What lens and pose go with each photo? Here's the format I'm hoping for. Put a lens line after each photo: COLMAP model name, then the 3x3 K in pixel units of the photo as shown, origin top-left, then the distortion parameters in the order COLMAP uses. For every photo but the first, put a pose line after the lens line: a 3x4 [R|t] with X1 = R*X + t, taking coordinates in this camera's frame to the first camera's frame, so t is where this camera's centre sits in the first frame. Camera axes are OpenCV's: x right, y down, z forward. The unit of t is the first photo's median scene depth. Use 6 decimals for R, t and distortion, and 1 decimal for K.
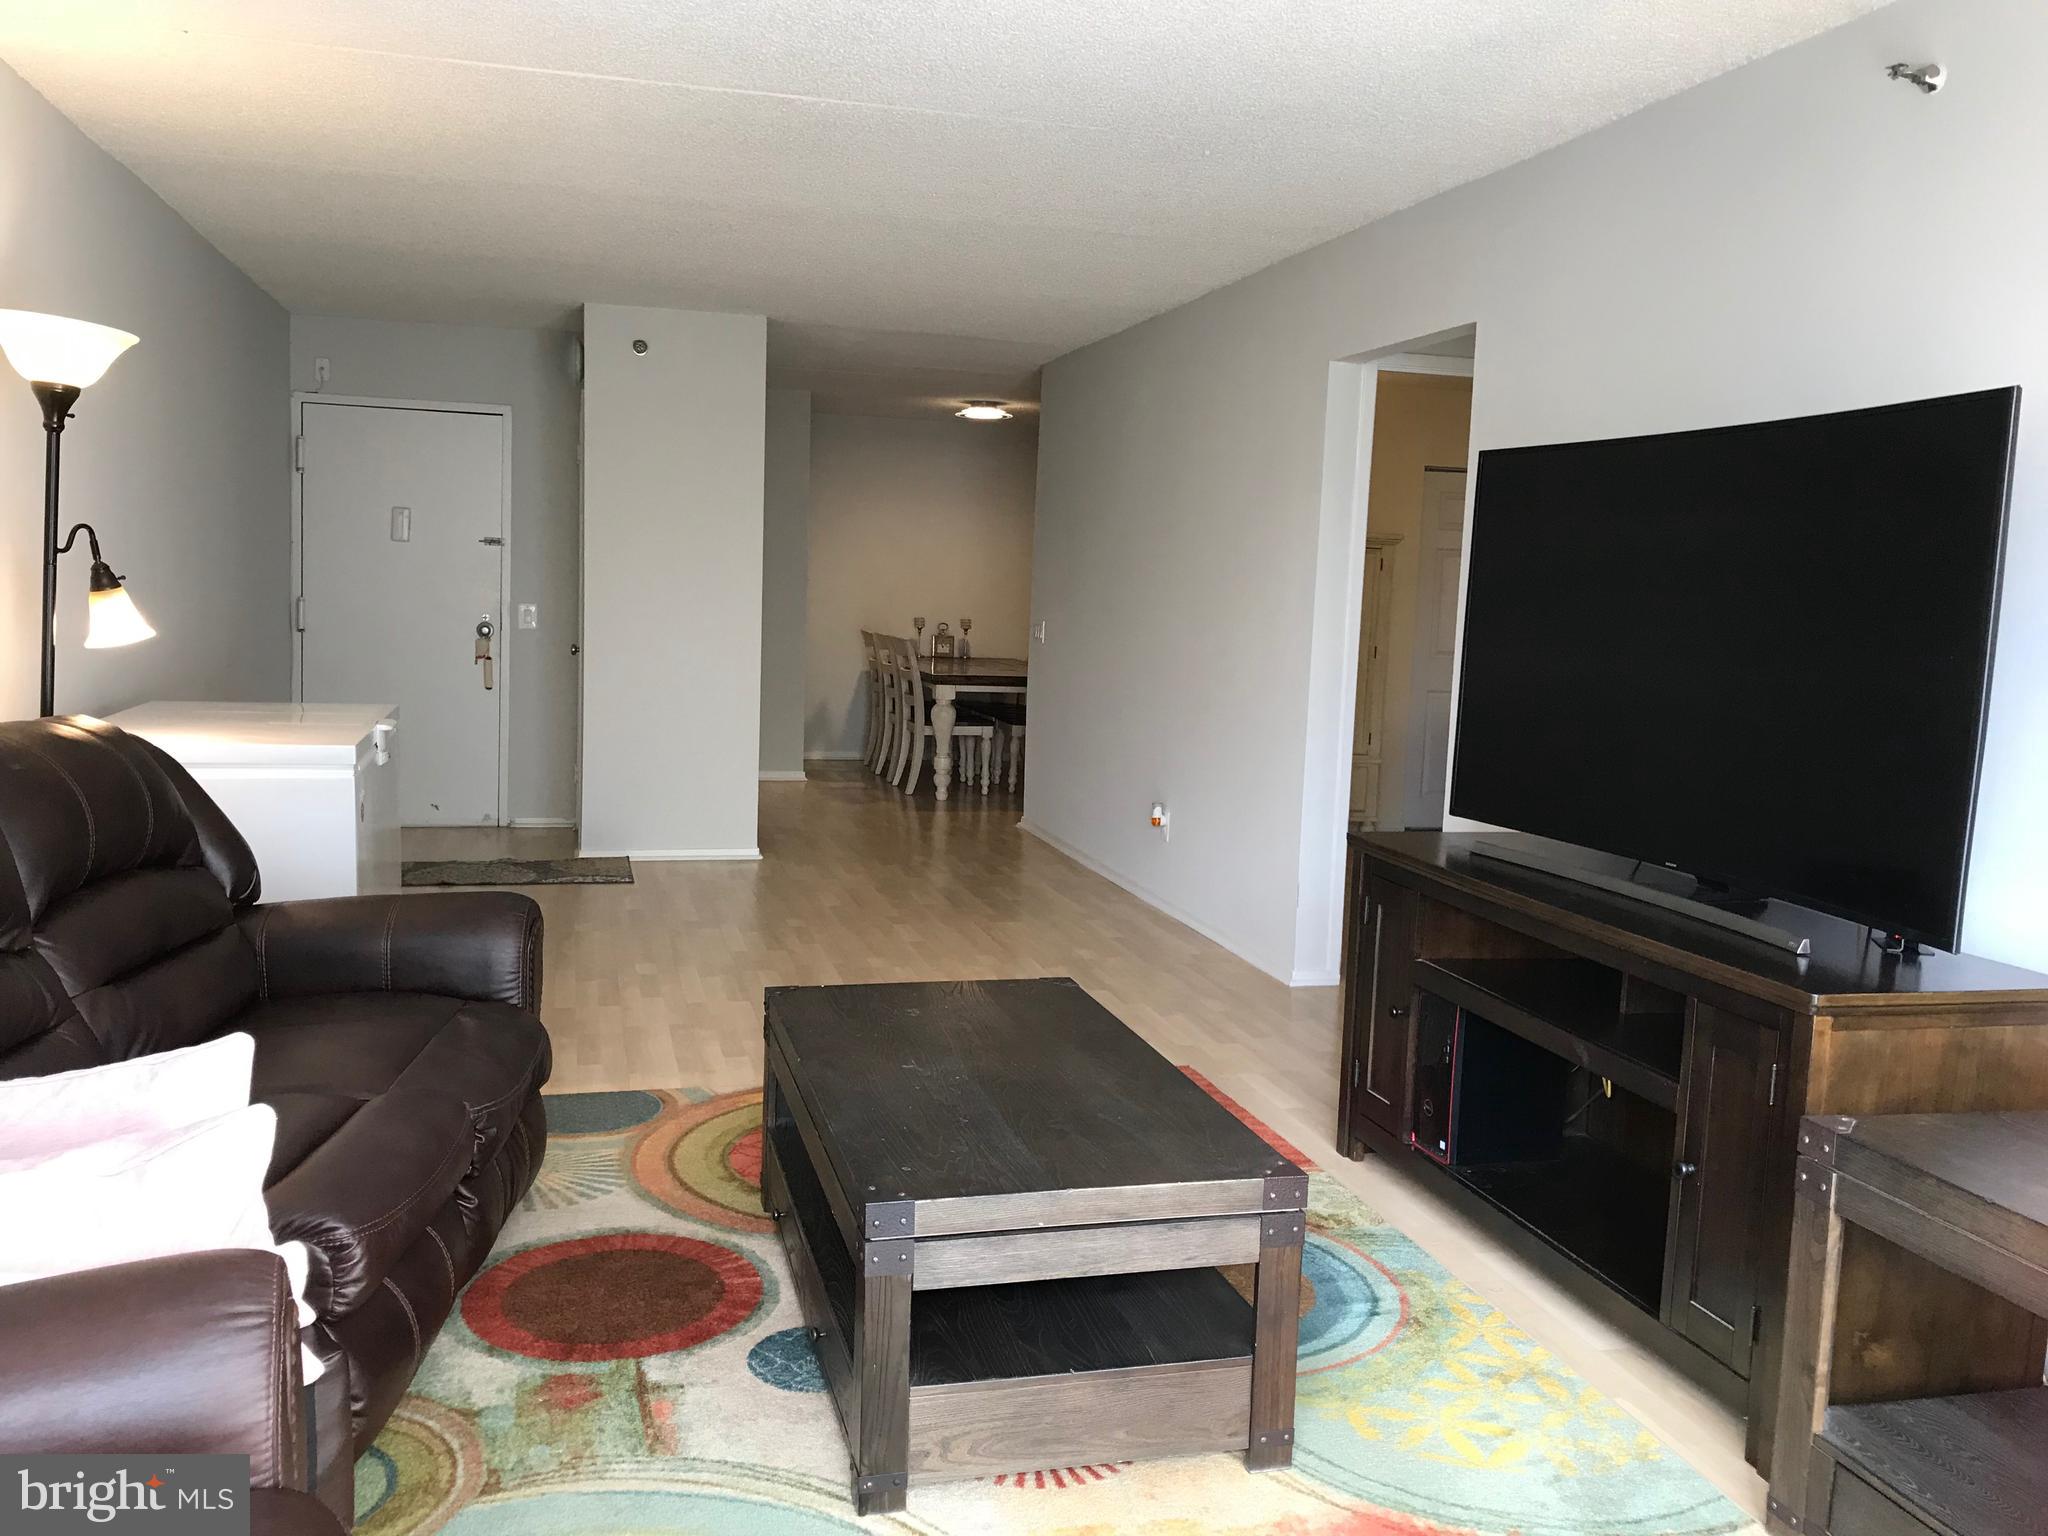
lens RADIAL K [[1742.4, 0, 1024.0], [0, 1742.4, 768.0], [0, 0, 1]] dist [0.040063, -0.008129]
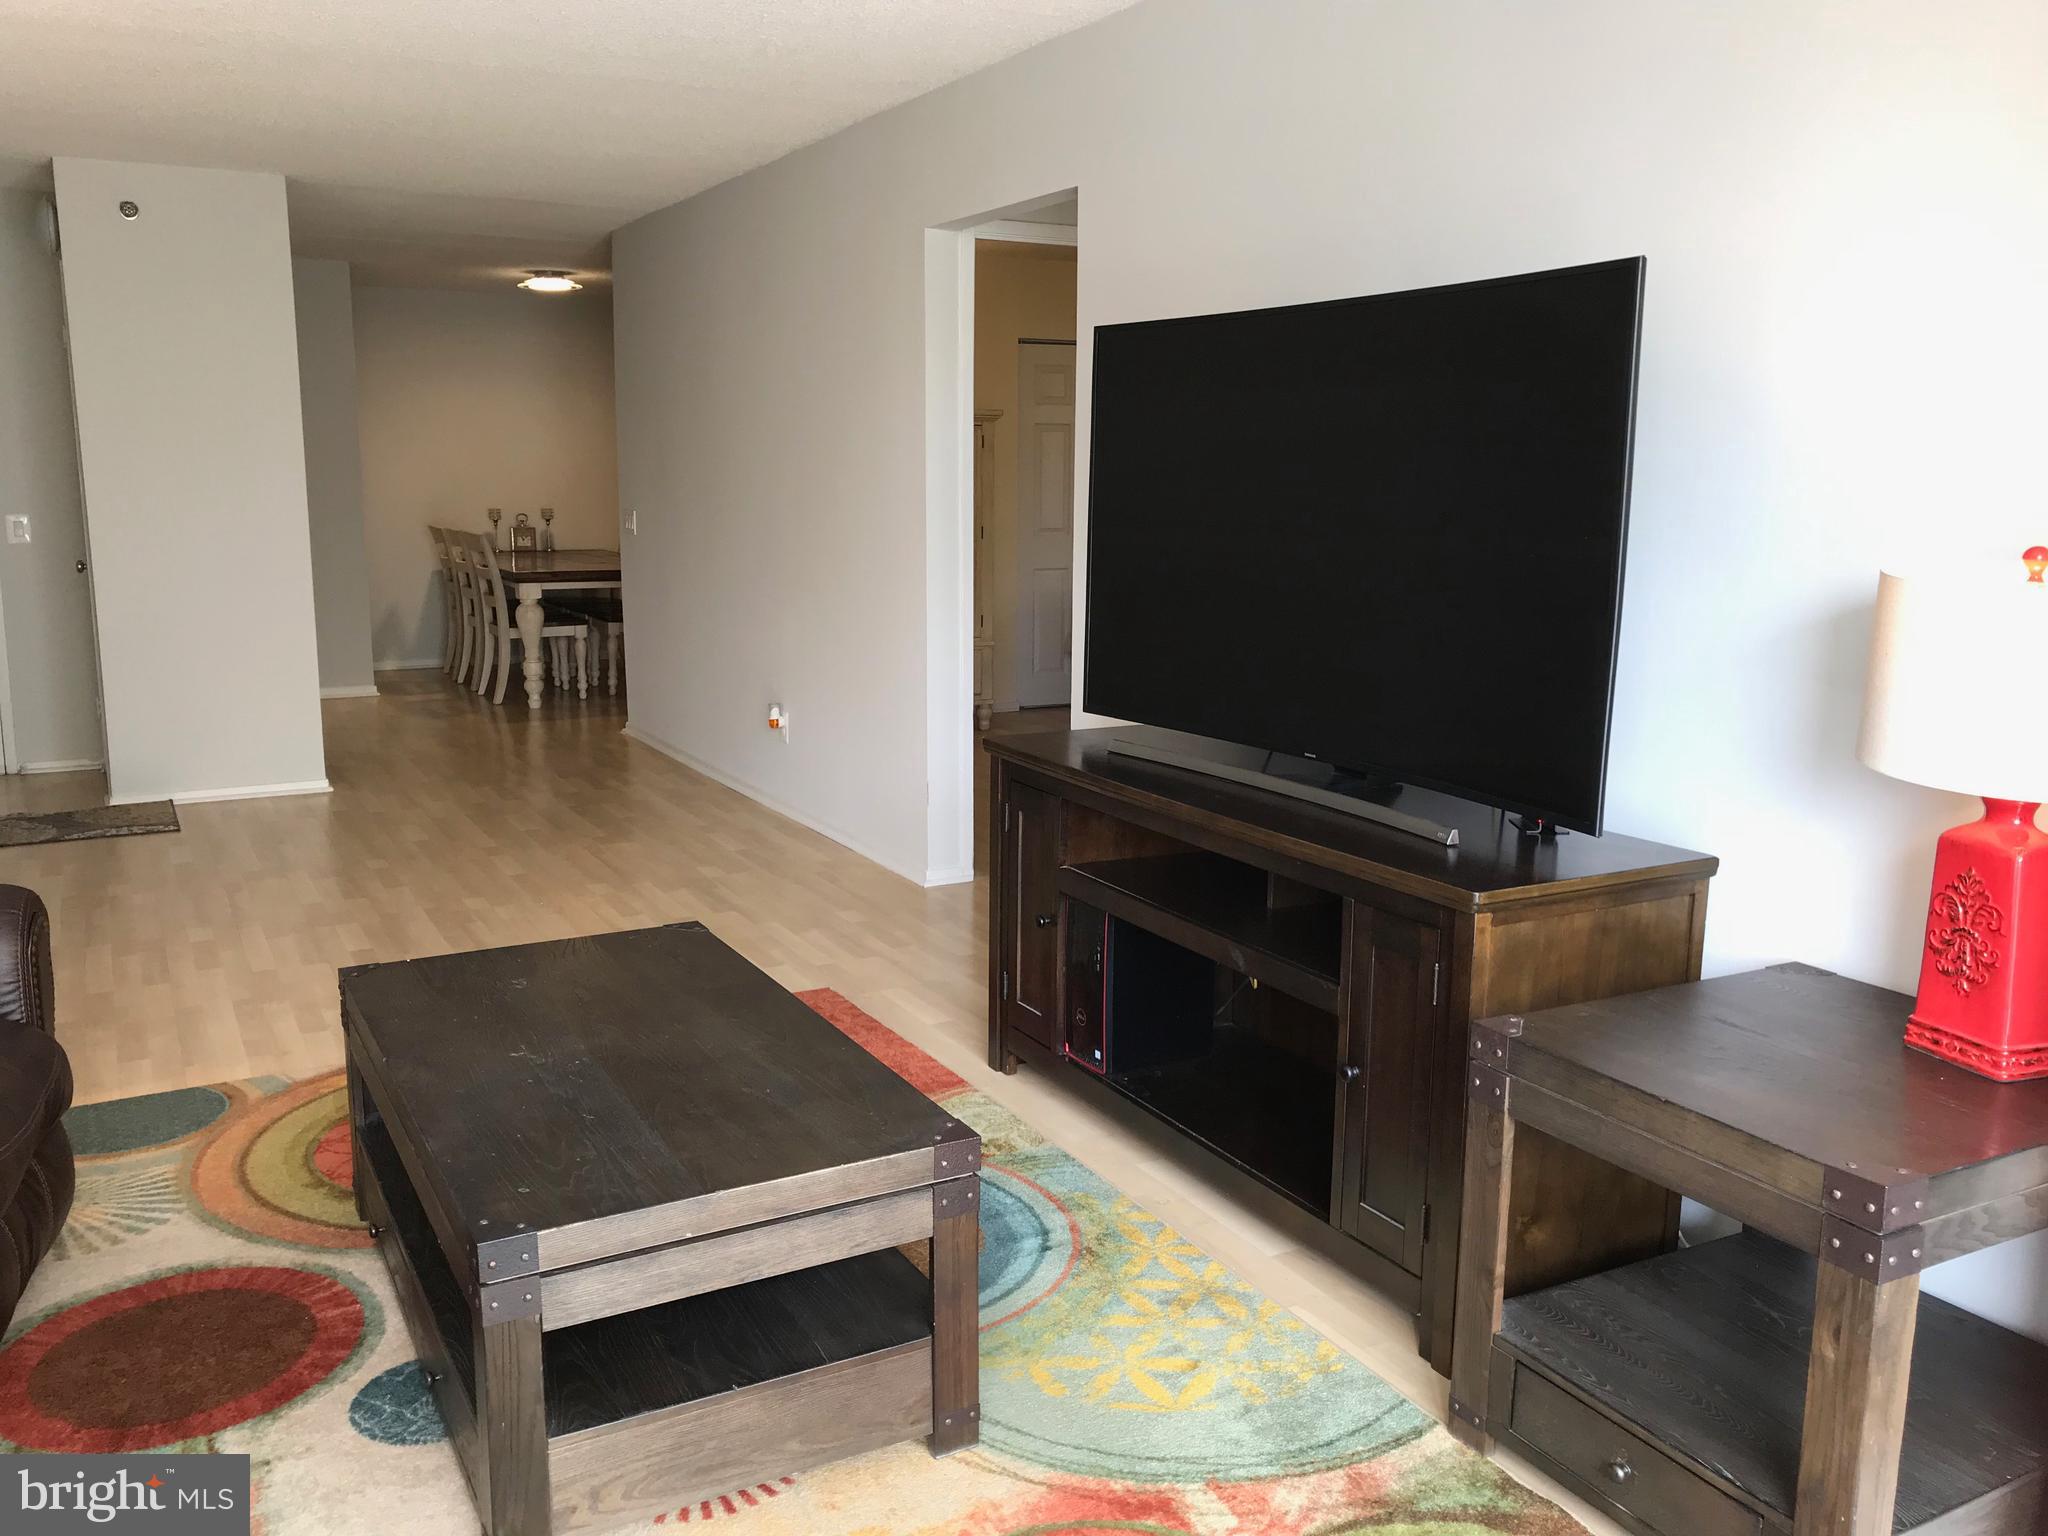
lens RADIAL K [[1717.9, 0, 1024.0], [0, 1717.9, 768.0], [0, 0, 1]] dist [0.020127, 0.009205]
pose [[0.972132, -0.071985, 0.223107, -0.002182], [0.054938, 0.995142, 0.081700, -0.027046], [-0.227904, -0.067166, 0.971364, 0.112099]]
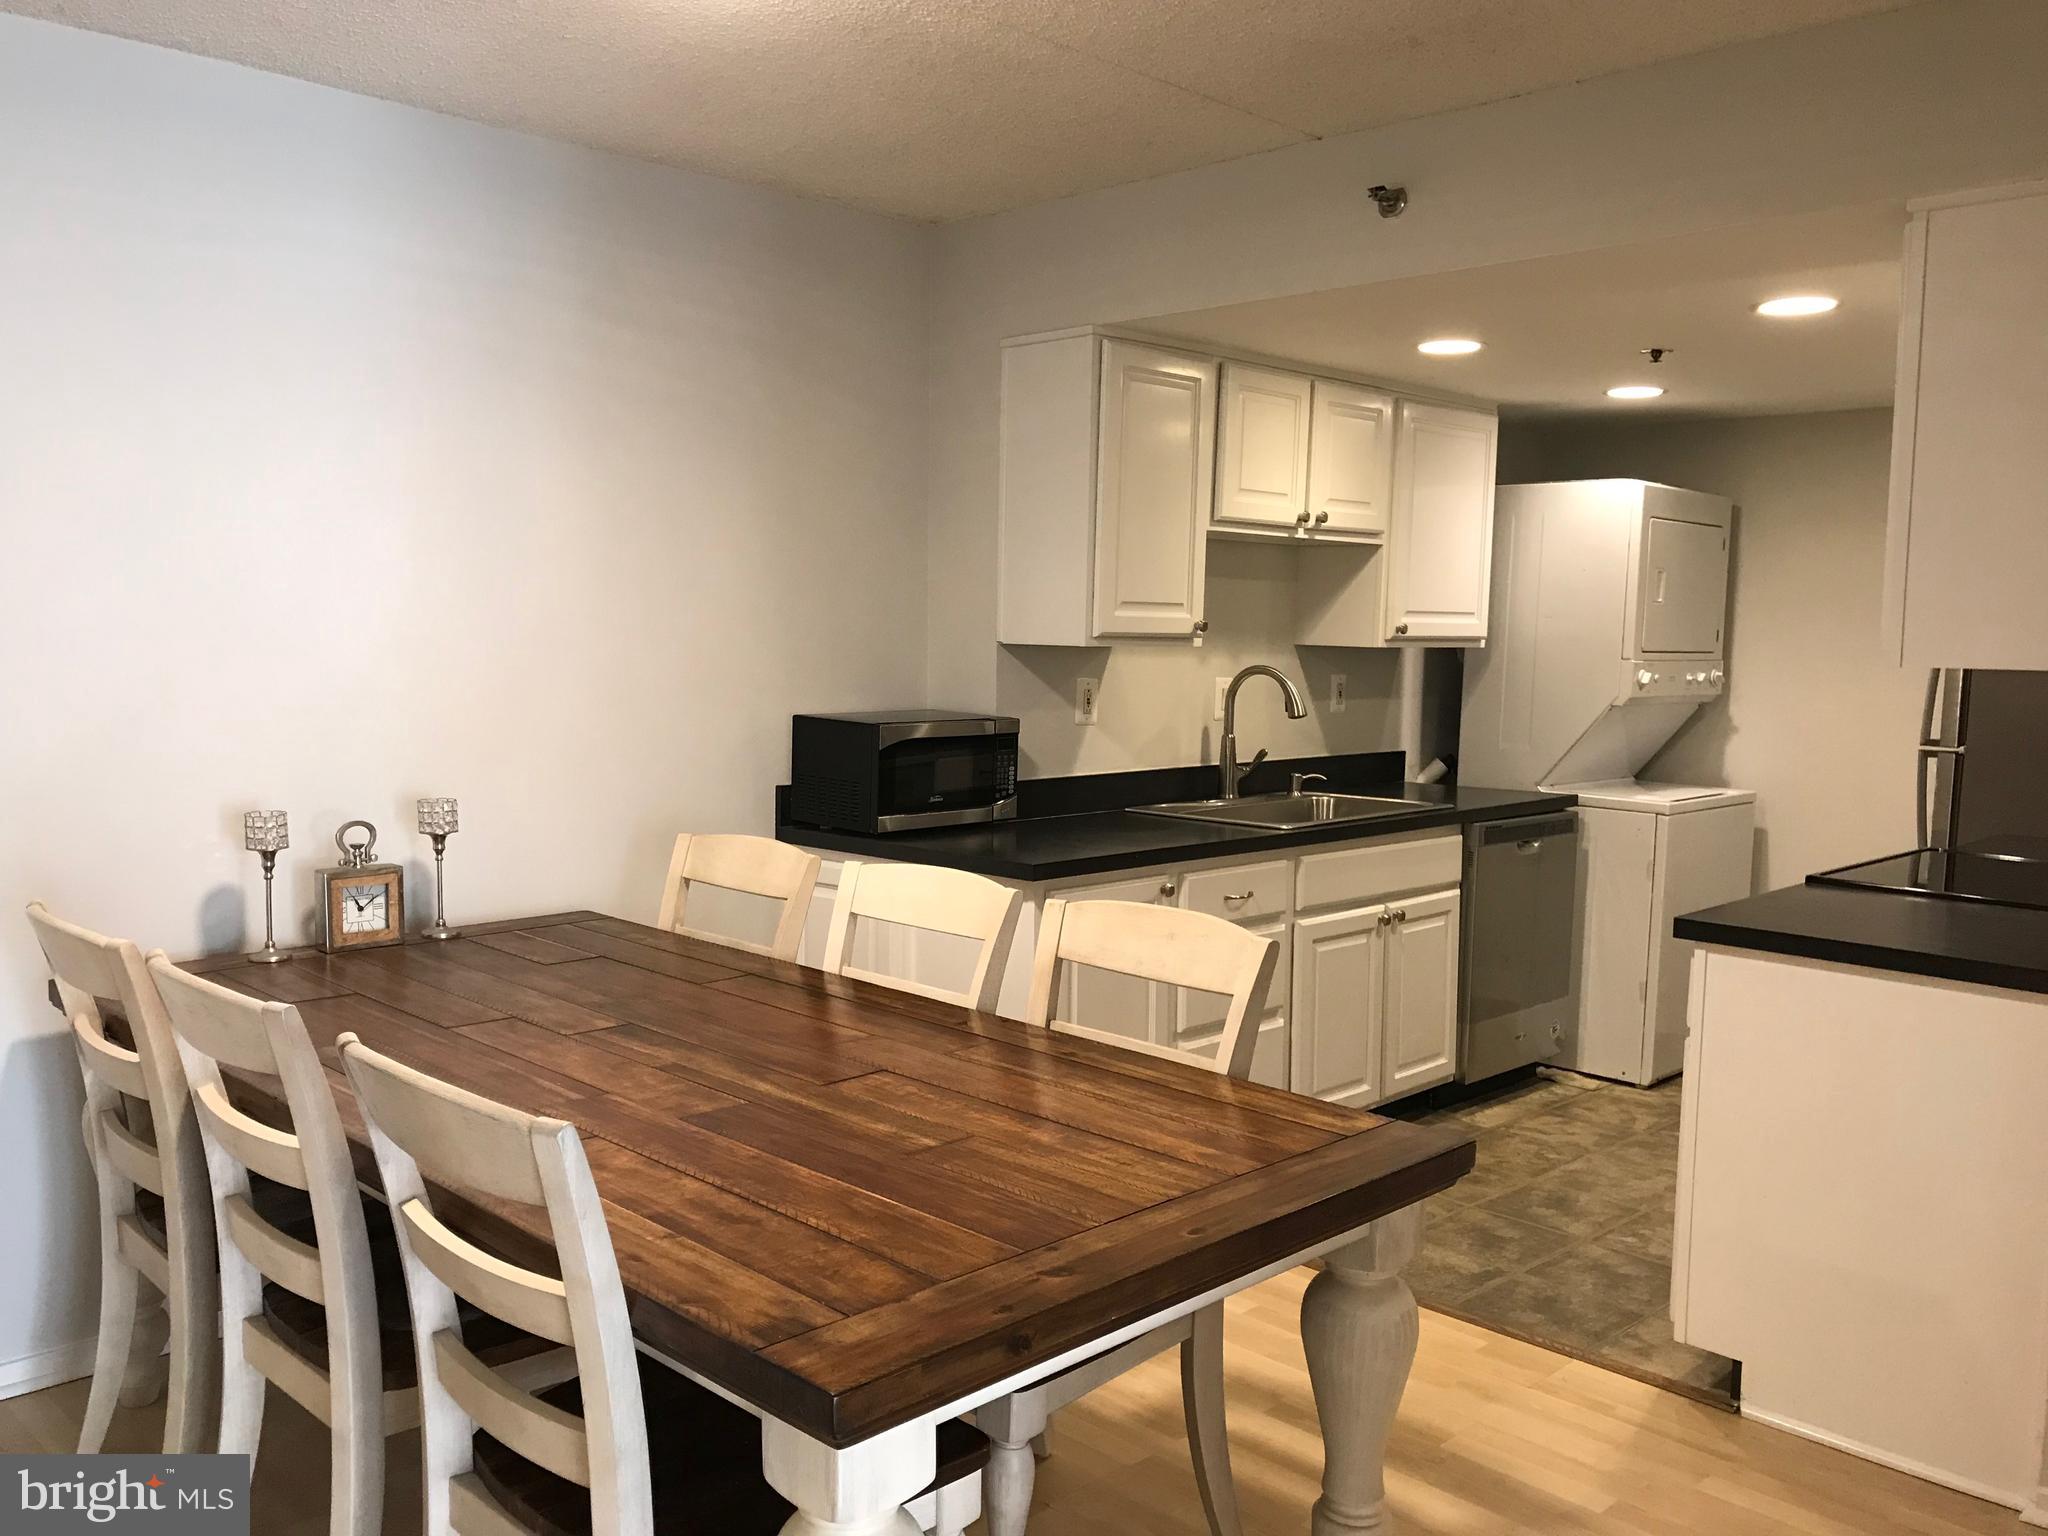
lens RADIAL K [[1717.9, 0, 1024.0], [0, 1717.9, 768.0], [0, 0, 1]] dist [0.020127, 0.009205]
pose [[0.867611, -0.061272, 0.493454, -0.284890], [0.063440, 0.997909, 0.012367, -0.283882], [-0.493180, 0.020575, 0.869684, 2.278159]]
